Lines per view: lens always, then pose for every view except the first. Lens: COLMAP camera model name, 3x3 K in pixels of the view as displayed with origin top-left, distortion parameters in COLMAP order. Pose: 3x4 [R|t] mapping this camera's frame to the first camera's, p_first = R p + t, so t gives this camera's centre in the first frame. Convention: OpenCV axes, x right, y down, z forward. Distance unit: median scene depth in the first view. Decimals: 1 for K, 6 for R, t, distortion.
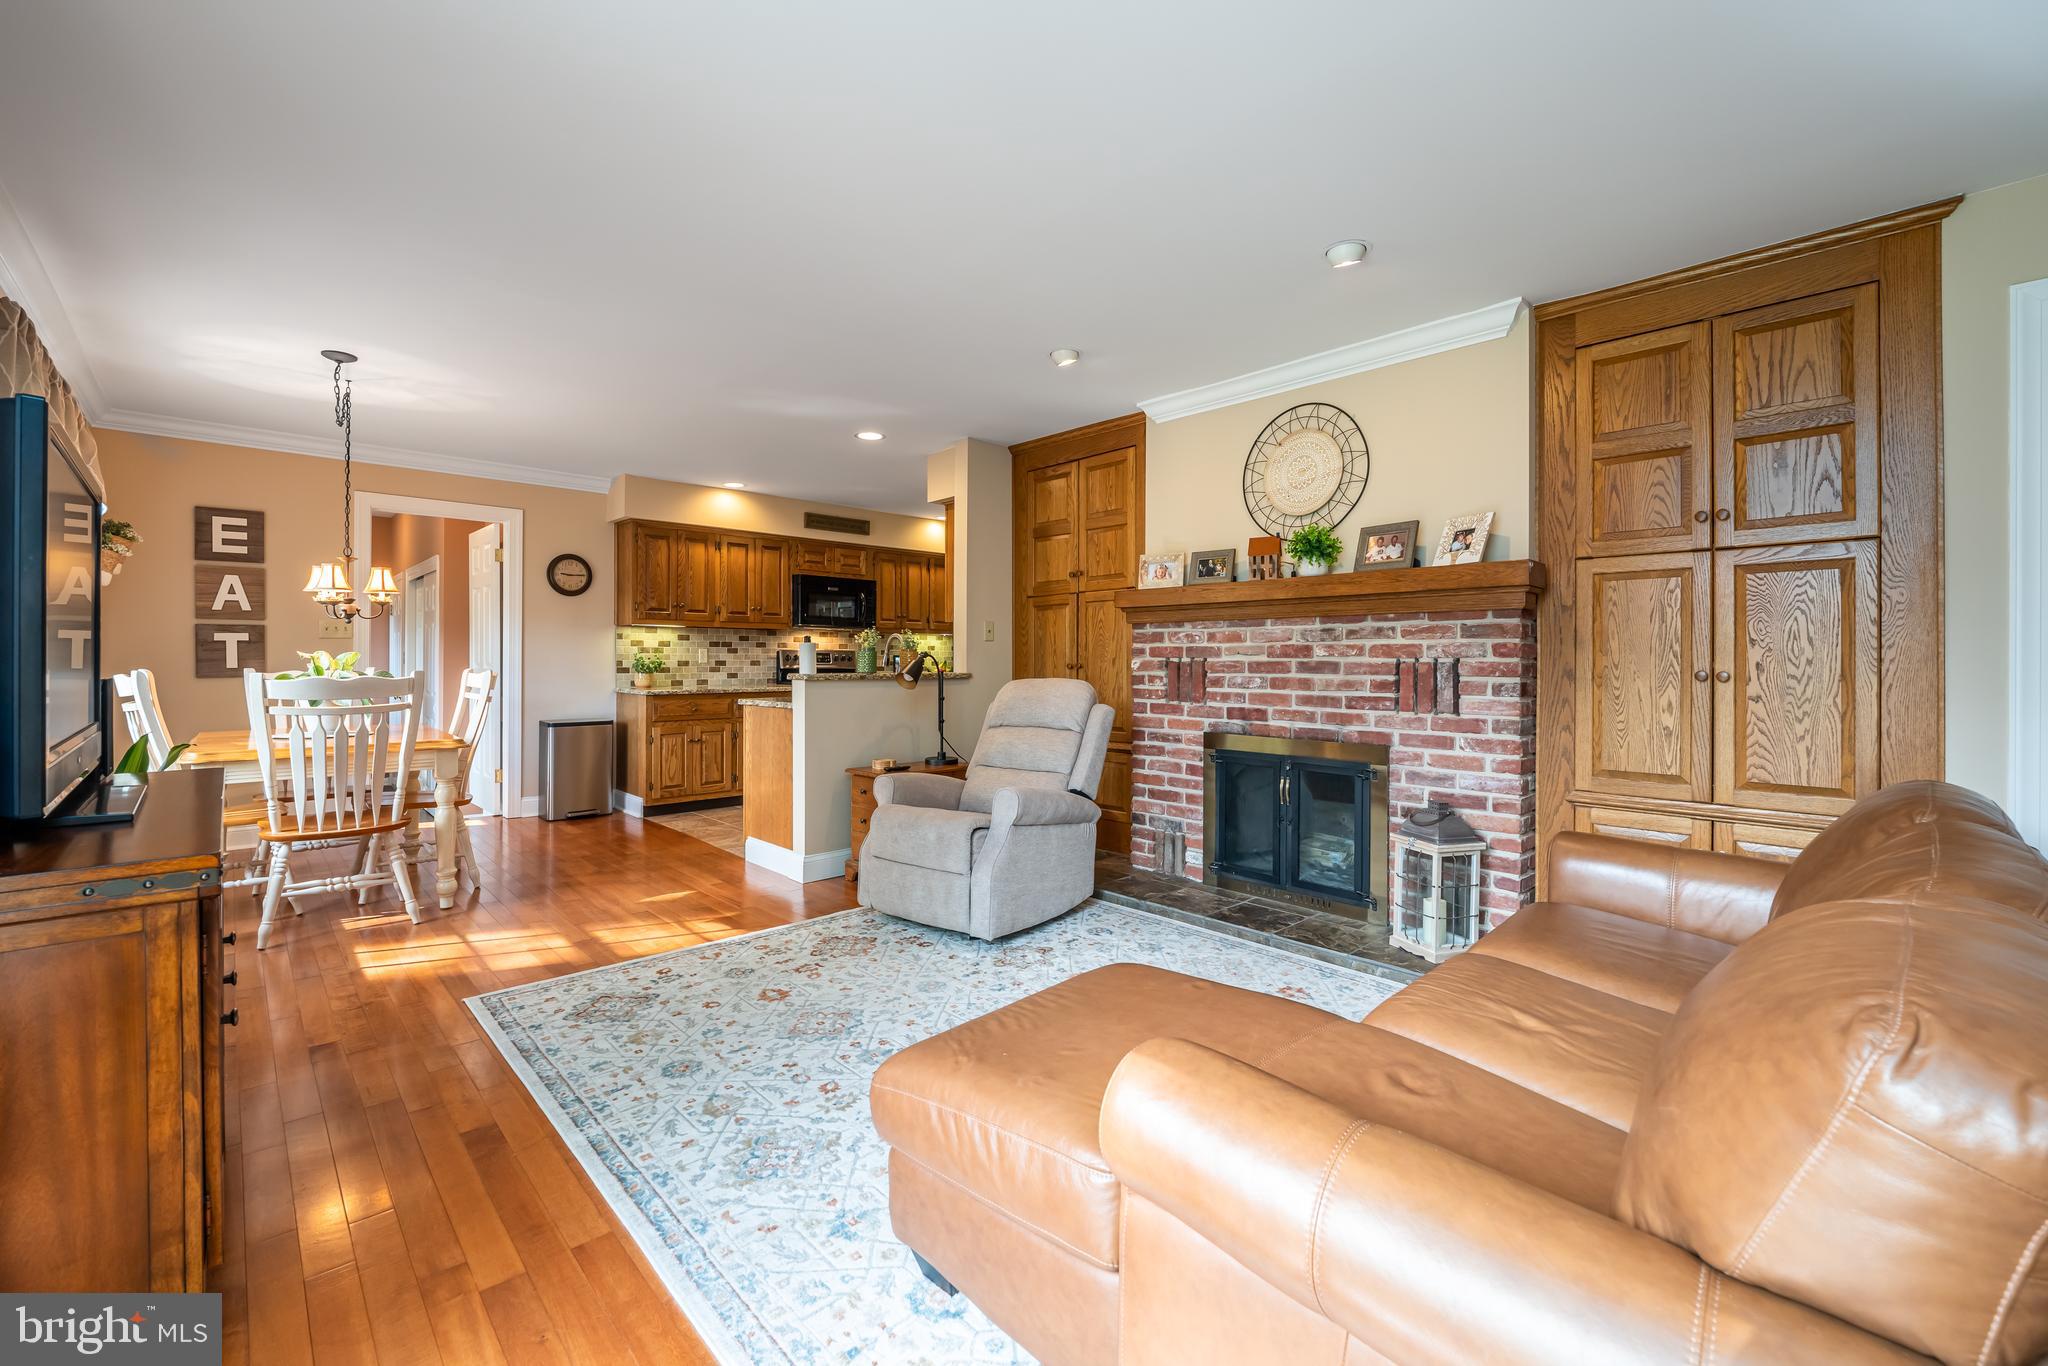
lens RADIAL K [[833.3, 0, 1005.4], [0, 833.3, 666.4], [0, 0, 1]] dist [-0.006536, -0.000620]
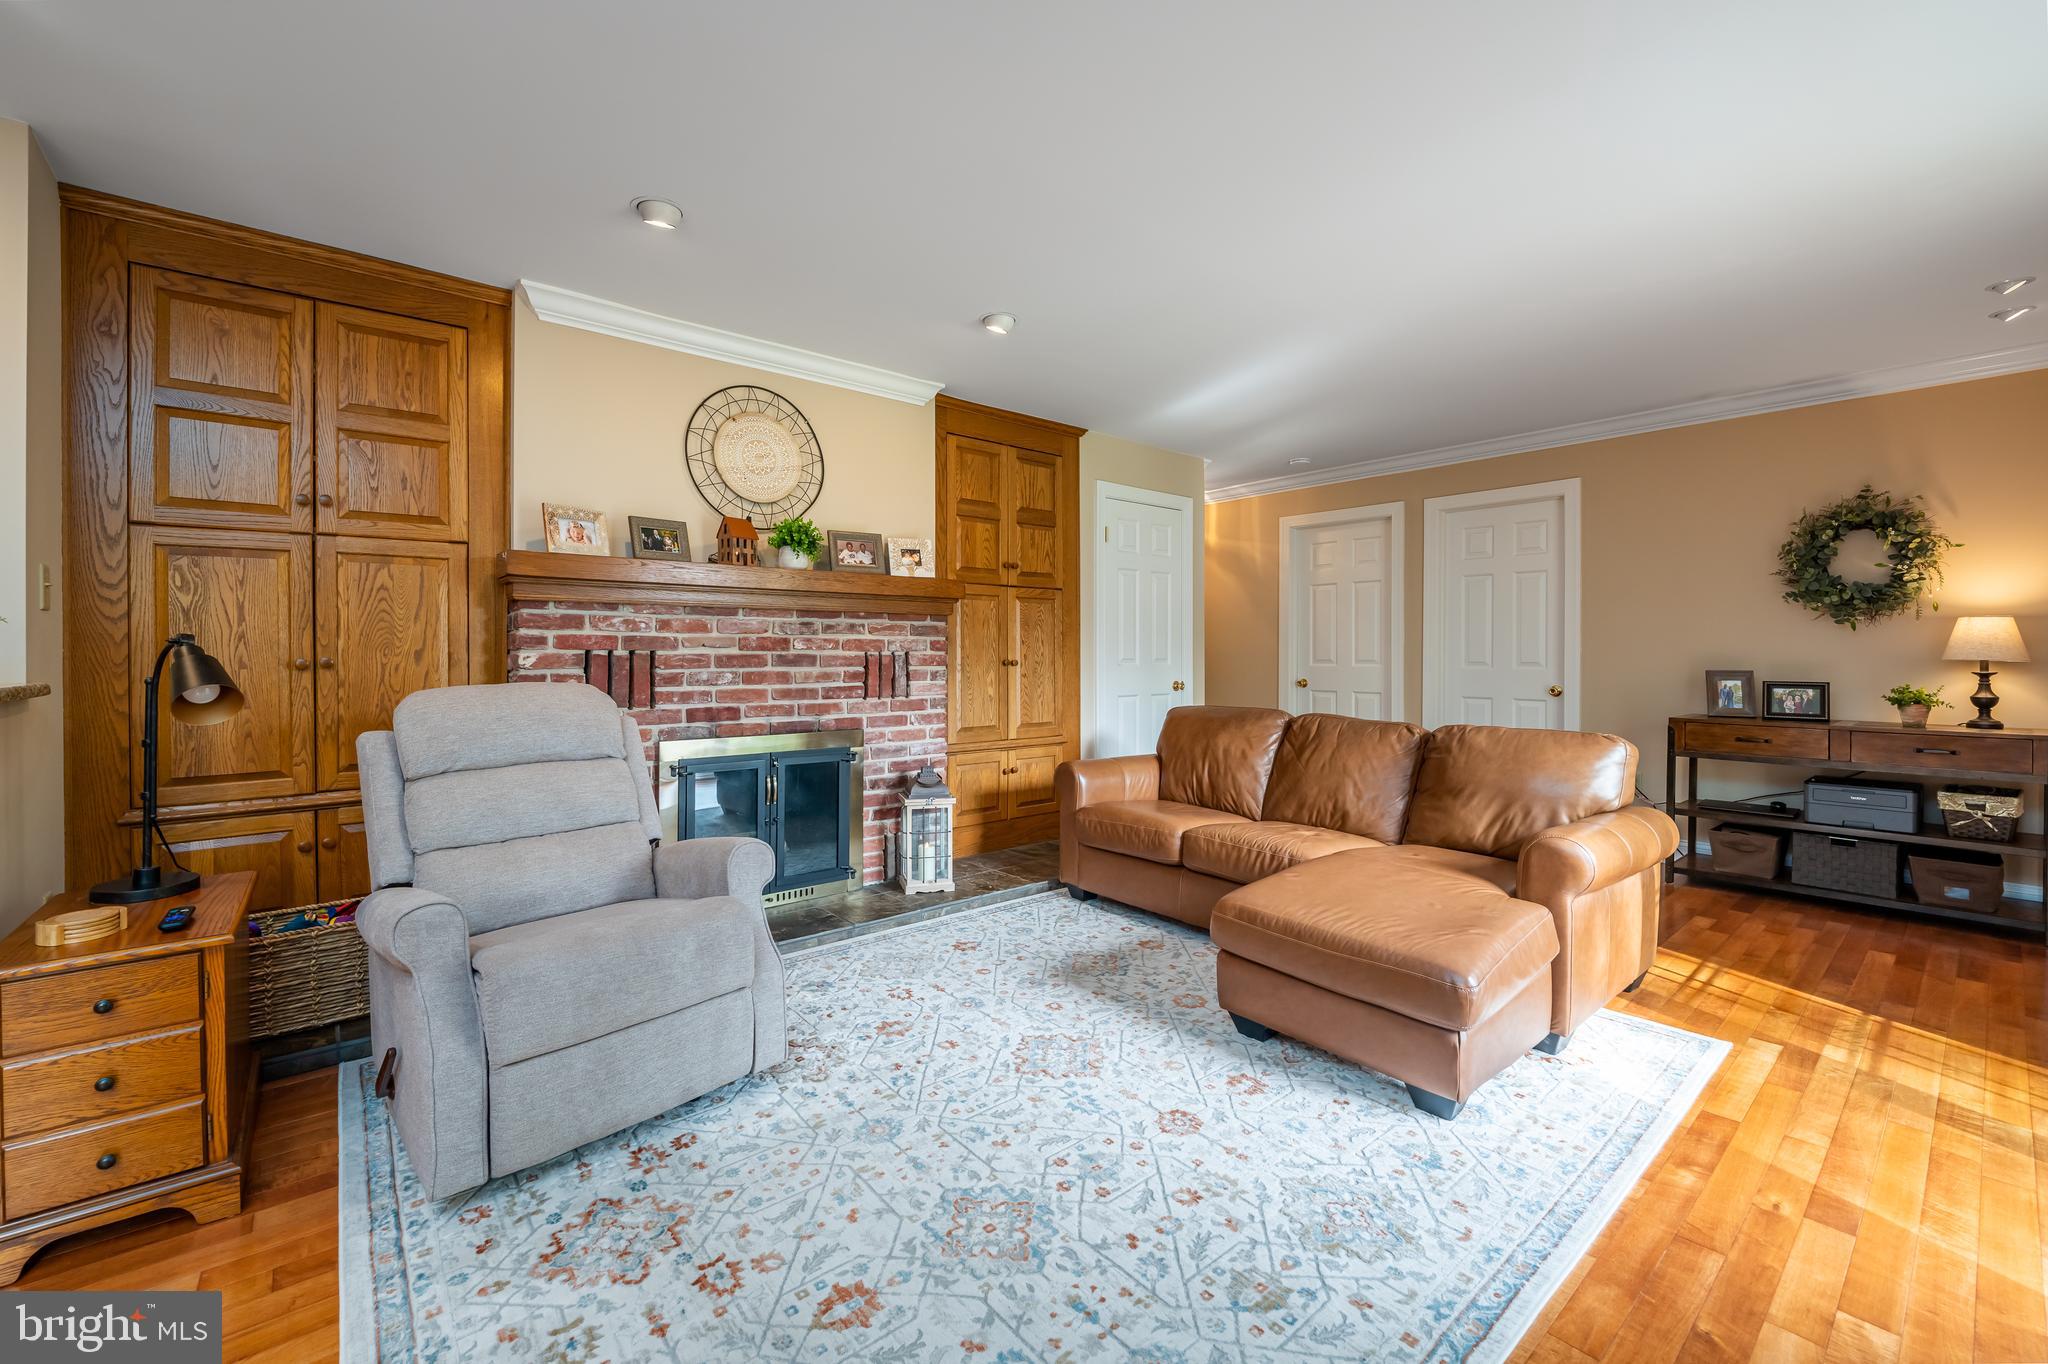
lens RADIAL K [[833.3, 0, 1008.7], [0, 833.3, 660.3], [0, 0, 1]] dist [-0.006536, -0.000620]
pose [[0.066539, -0.014427, 0.997680, -0.642054], [0.002883, 0.999894, 0.014267, -0.013191], [-0.997780, 0.001927, 0.066574, 0.709182]]
